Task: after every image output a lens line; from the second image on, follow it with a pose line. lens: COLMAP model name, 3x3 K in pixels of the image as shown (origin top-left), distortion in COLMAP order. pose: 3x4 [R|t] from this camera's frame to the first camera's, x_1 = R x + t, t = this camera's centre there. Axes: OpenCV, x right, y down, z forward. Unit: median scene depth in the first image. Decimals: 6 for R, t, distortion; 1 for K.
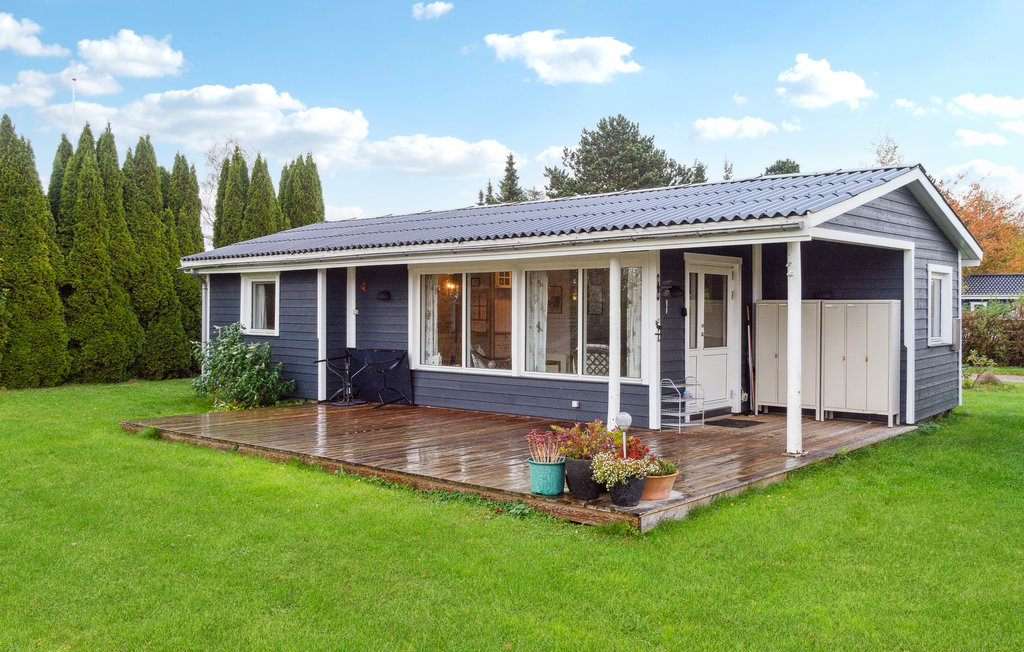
lens RADIAL K [[872.4, 0, 512.0], [0, 872.4, 326.0], [0, 0, 1]] dist [0.006737, 0.004596]
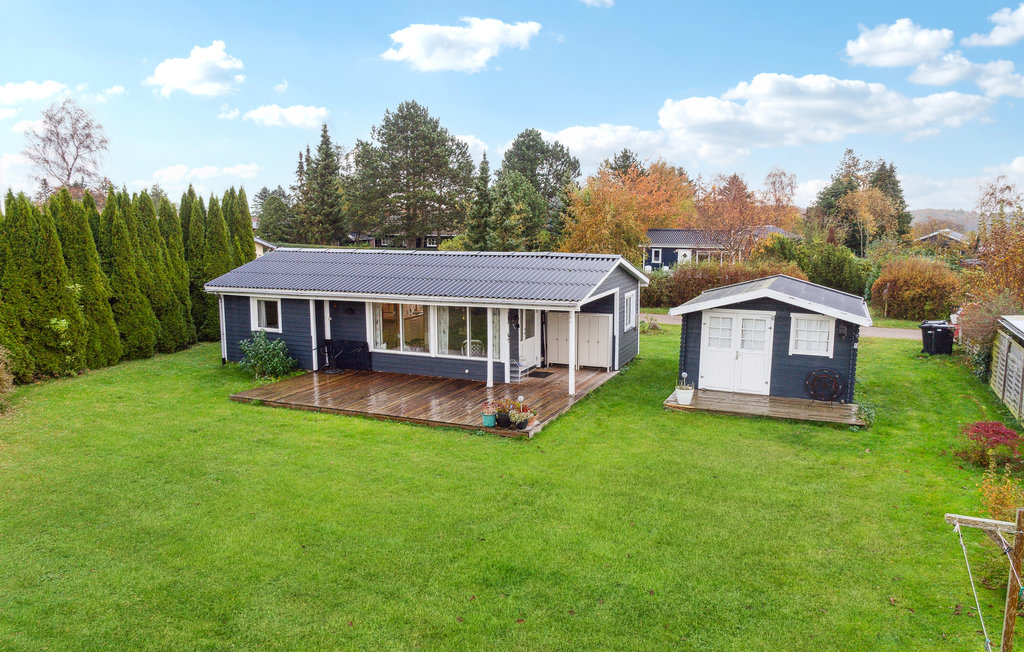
lens RADIAL K [[717.3, 0, 512.0], [0, 717.3, 326.0], [0, 0, 1]] dist [0.001369, 0.004663]
pose [[0.959283, -0.048041, 0.278331, -0.257446], [0.012869, 0.991840, 0.126839, -0.202996], [-0.282154, -0.118093, 0.952073, -0.553308]]
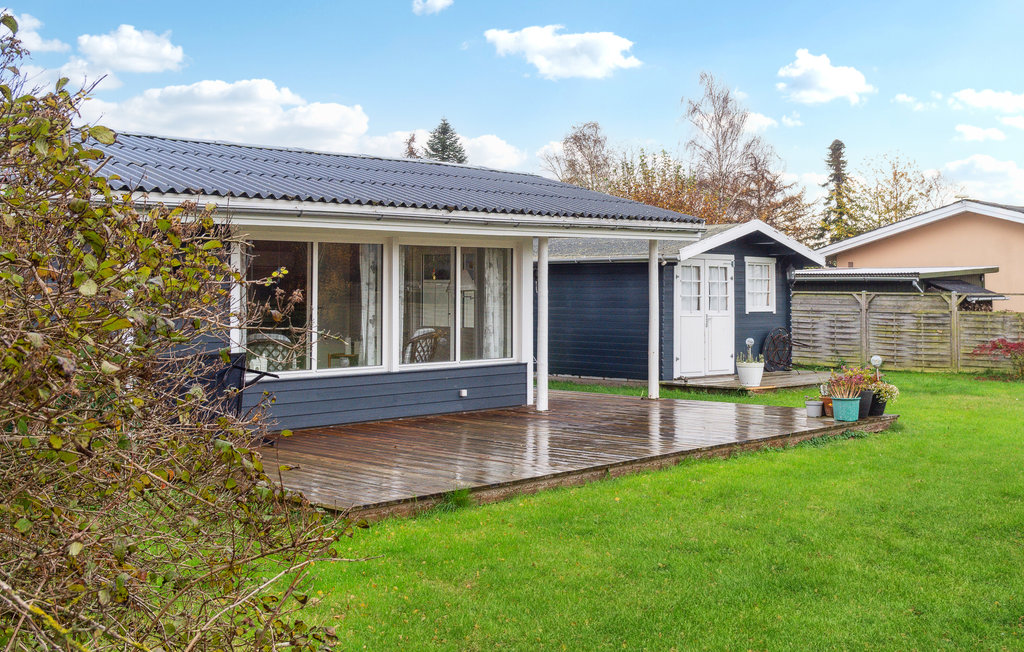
lens RADIAL K [[1148.1, 0, 512.0], [0, 1148.1, 326.0], [0, 0, 1]] dist [-0.006264, -0.002262]
pose [[0.076905, -0.036895, 0.996356, -1.007214], [0.016614, 0.999224, 0.035719, -0.021600], [-0.996900, 0.013807, 0.077459, 0.755259]]
